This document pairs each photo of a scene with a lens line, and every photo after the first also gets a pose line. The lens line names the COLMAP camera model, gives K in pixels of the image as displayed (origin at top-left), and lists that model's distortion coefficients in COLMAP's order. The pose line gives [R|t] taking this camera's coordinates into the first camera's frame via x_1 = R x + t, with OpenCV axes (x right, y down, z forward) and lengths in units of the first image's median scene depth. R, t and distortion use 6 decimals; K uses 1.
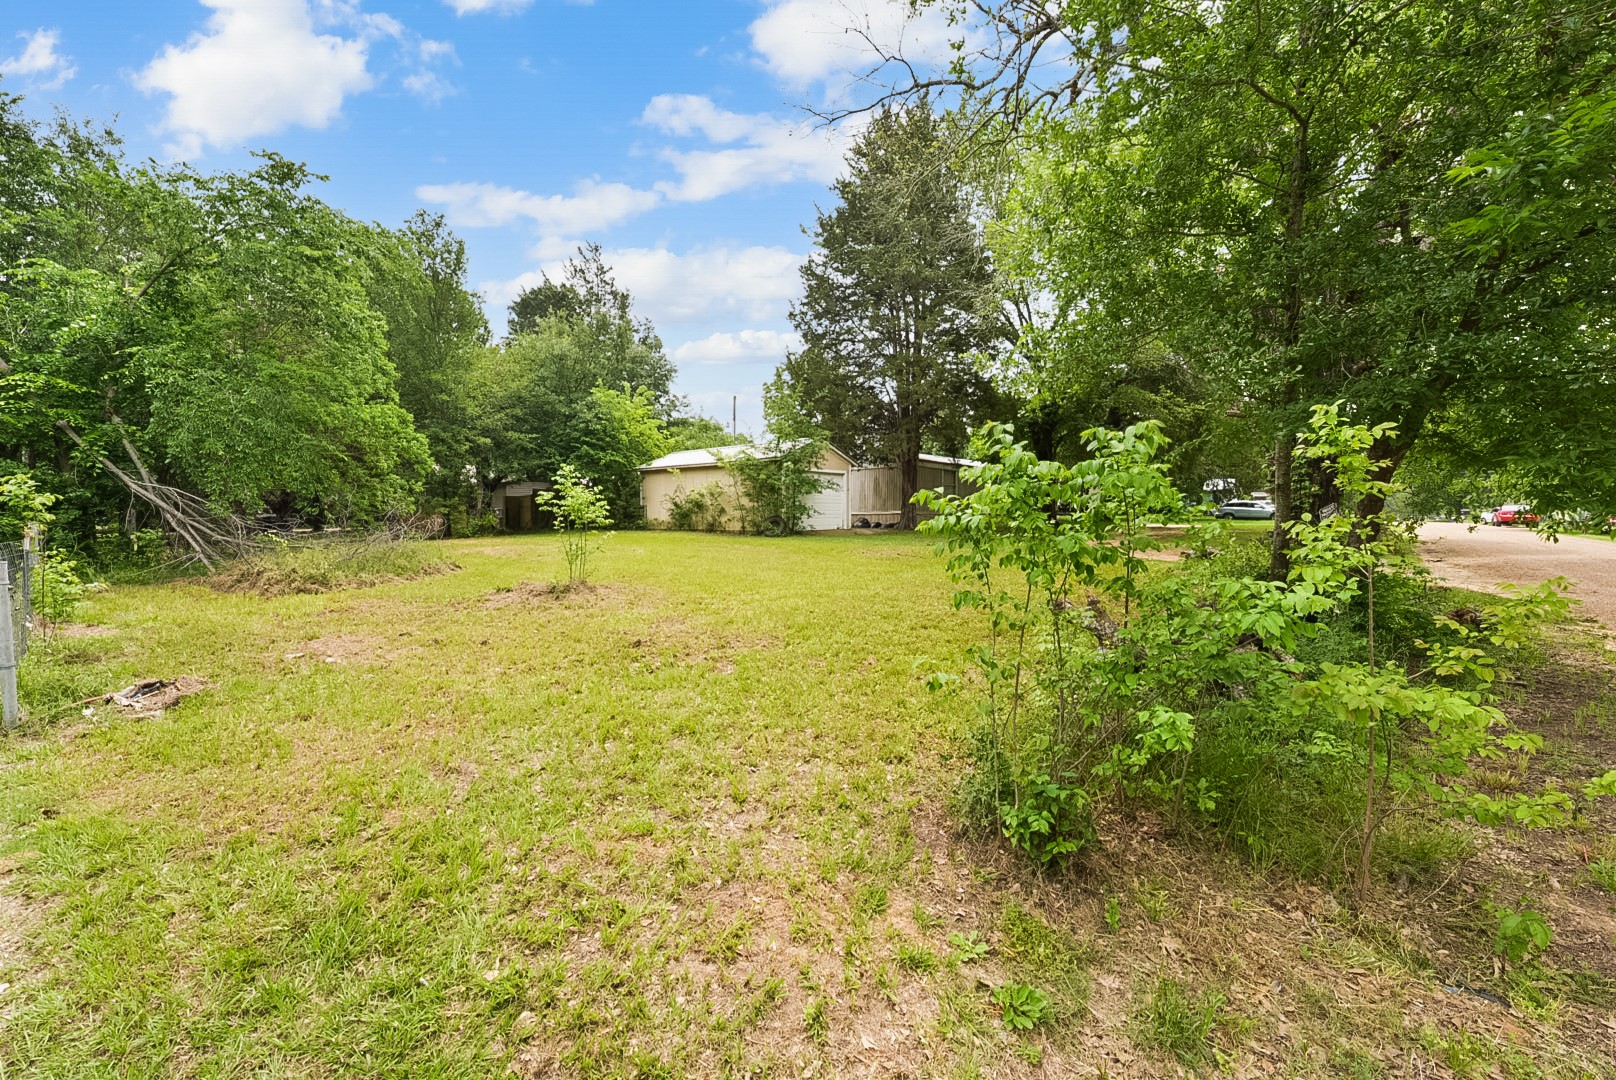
lens RADIAL K [[646.7, 0, 806.4], [0, 646.7, 551.6], [0, 0, 1]] dist [-0.001713, -0.000173]
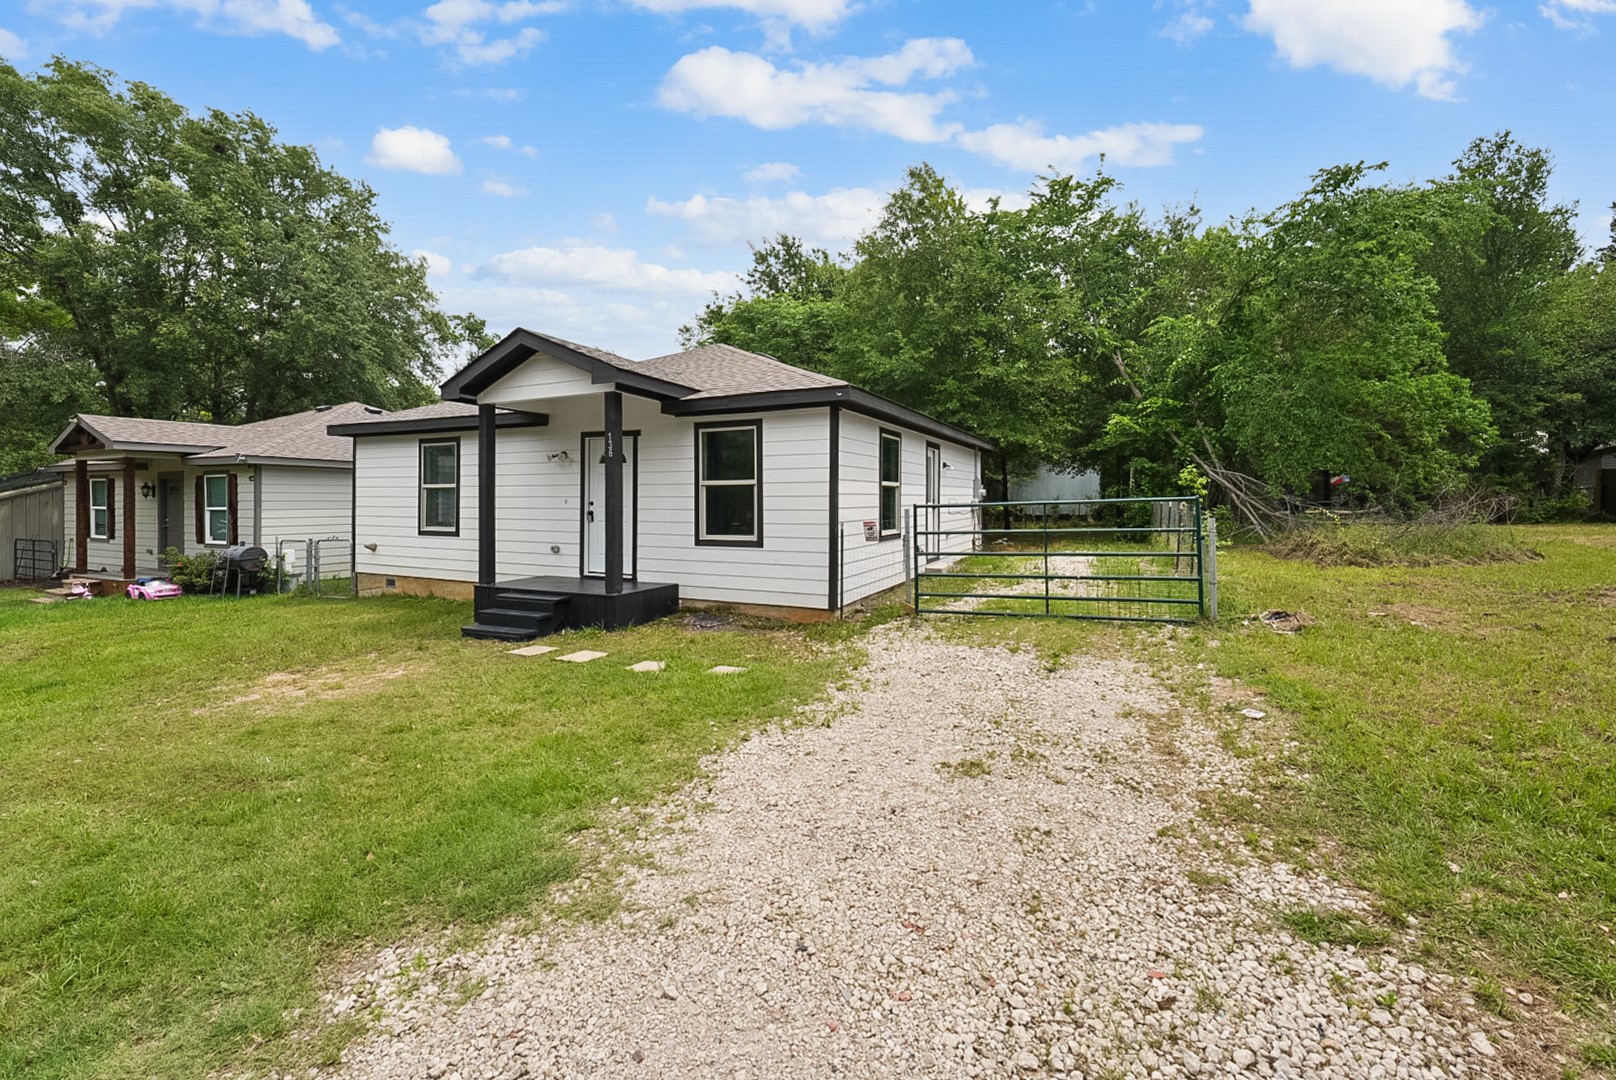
lens RADIAL K [[661.3, 0, 808.0], [0, 661.3, 500.7], [0, 0, 1]] dist [-0.000739, 0.000068]
pose [[0.265782, 0.001631, -0.964032, 0.024943], [-0.052151, 0.998559, -0.012688, 0.013043], [0.962622, 0.053648, 0.265484, -0.120908]]
